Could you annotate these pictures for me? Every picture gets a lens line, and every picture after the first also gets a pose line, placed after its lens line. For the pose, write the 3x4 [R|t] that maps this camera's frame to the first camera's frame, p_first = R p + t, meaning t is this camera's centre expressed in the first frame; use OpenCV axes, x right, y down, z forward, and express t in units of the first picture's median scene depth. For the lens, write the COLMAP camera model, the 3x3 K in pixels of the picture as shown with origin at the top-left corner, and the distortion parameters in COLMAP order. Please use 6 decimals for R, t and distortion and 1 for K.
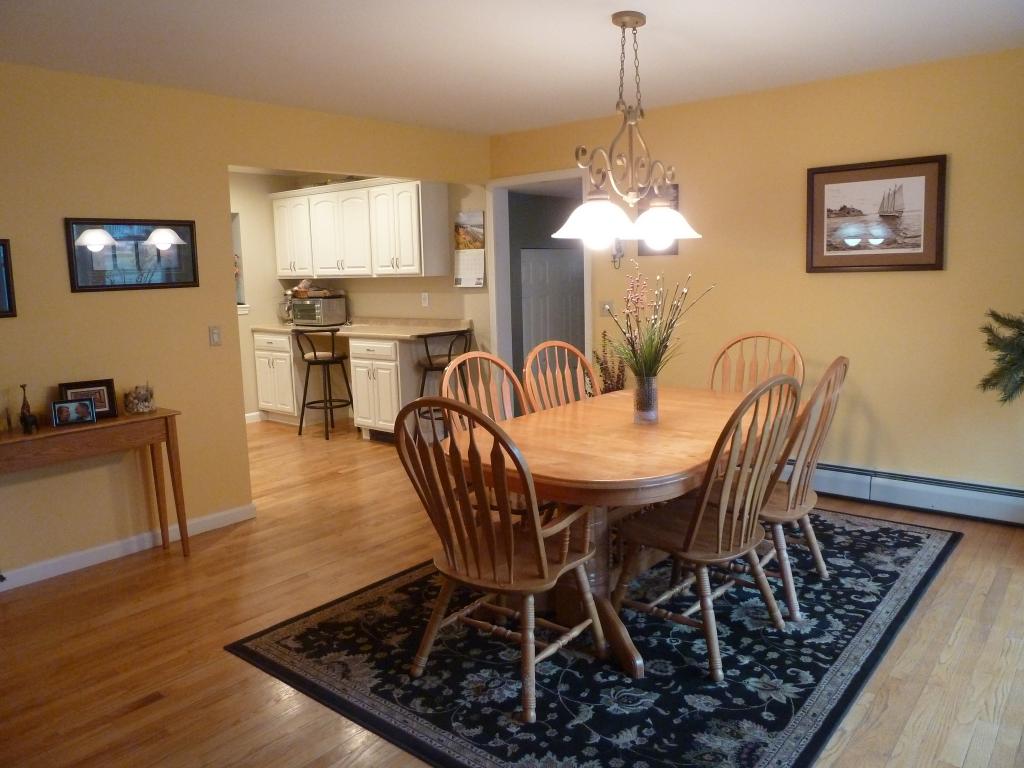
lens RADIAL K [[764.1, 0, 508.5], [0, 764.1, 376.6], [0, 0, 1]] dist [-0.041858, 0.014231]
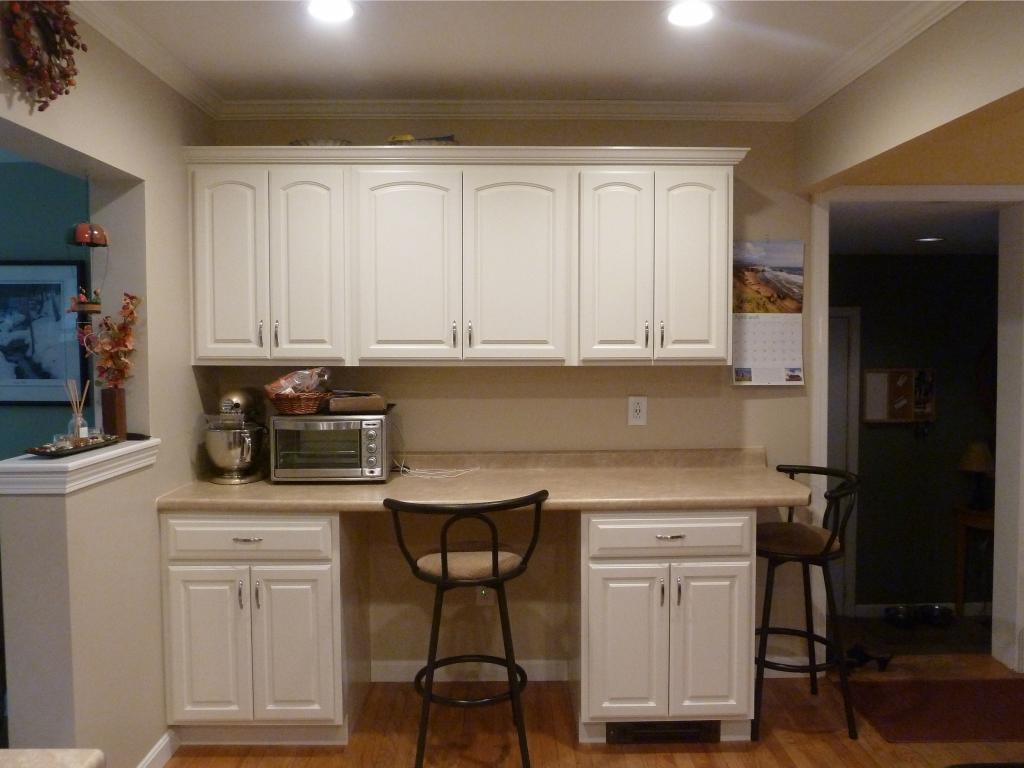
lens RADIAL K [[764.1, 0, 511.4], [0, 764.1, 380.5], [0, 0, 1]] dist [-0.041858, 0.014231]
pose [[0.761076, -0.013357, 0.648526, -0.506451], [0.075636, 0.994795, -0.068273, -0.096805], [-0.644238, 0.101013, 0.758125, 0.707956]]
